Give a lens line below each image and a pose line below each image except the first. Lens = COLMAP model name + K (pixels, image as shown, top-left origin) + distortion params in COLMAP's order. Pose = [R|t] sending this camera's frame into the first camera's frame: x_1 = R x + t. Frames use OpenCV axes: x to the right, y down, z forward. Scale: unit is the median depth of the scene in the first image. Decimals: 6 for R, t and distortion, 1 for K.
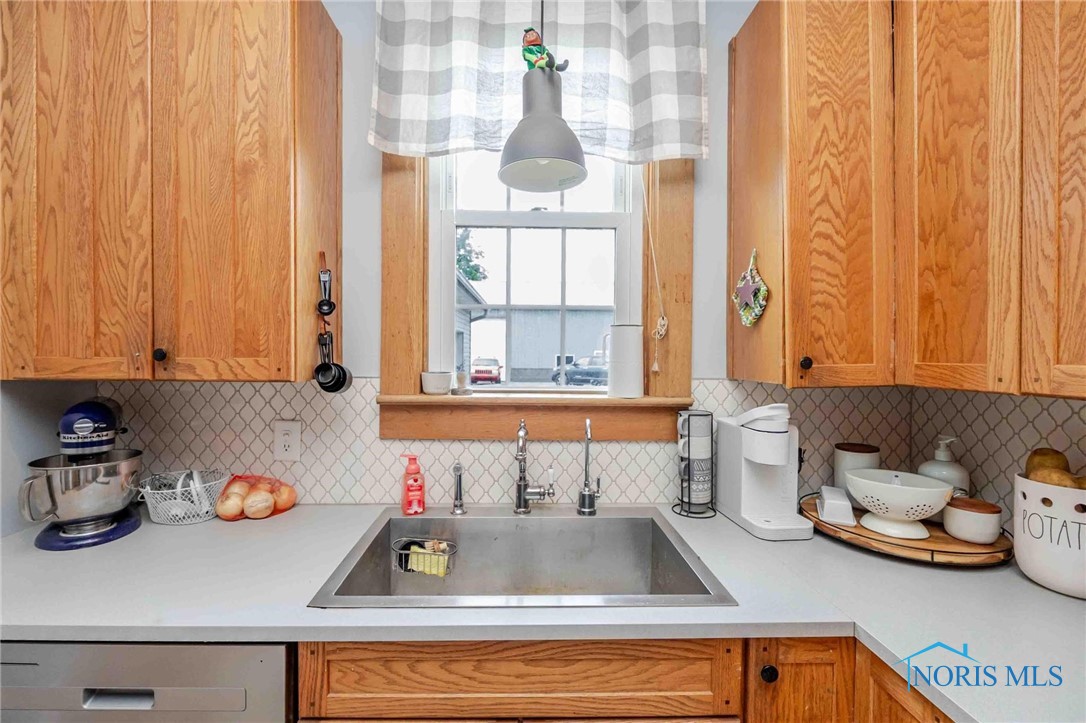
lens RADIAL K [[465.8, 0, 586.9], [0, 465.8, 417.0], [0, 0, 1]] dist [-0.007467, -0.001063]
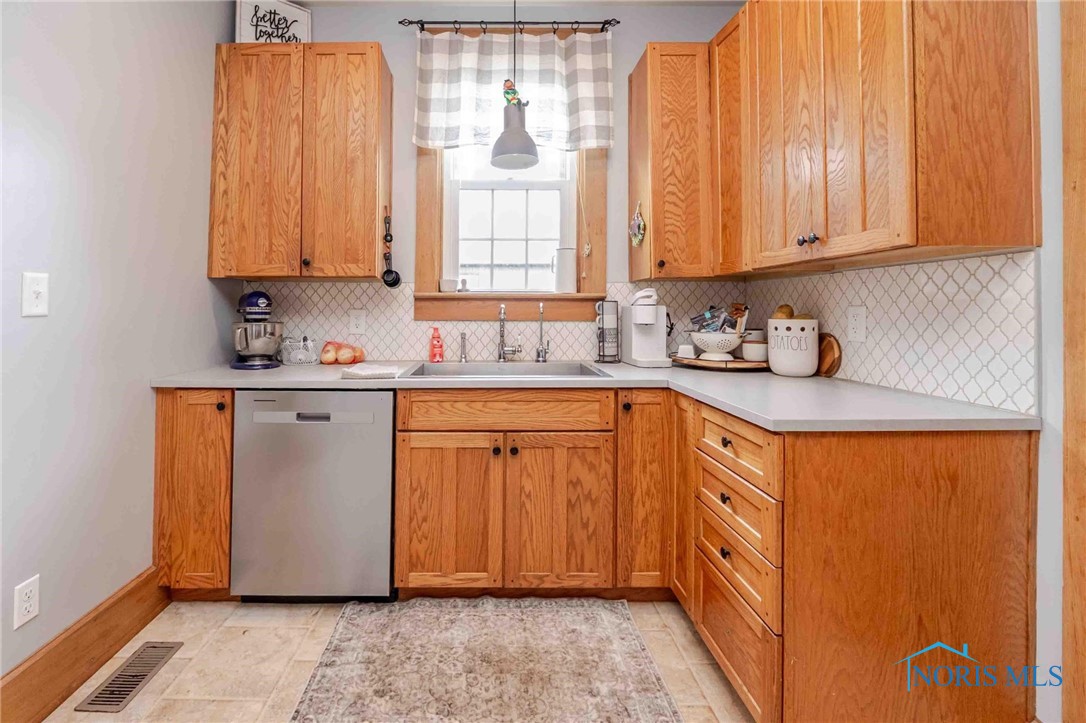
lens RADIAL K [[465.8, 0, 539.0], [0, 465.8, 361.1], [0, 0, 1]] dist [-0.007467, -0.001063]
pose [[0.999557, -0.001546, -0.029709, 0.047188], [0.000809, 0.999692, -0.024807, 0.281872], [0.029738, 0.024772, 0.999251, -0.741728]]
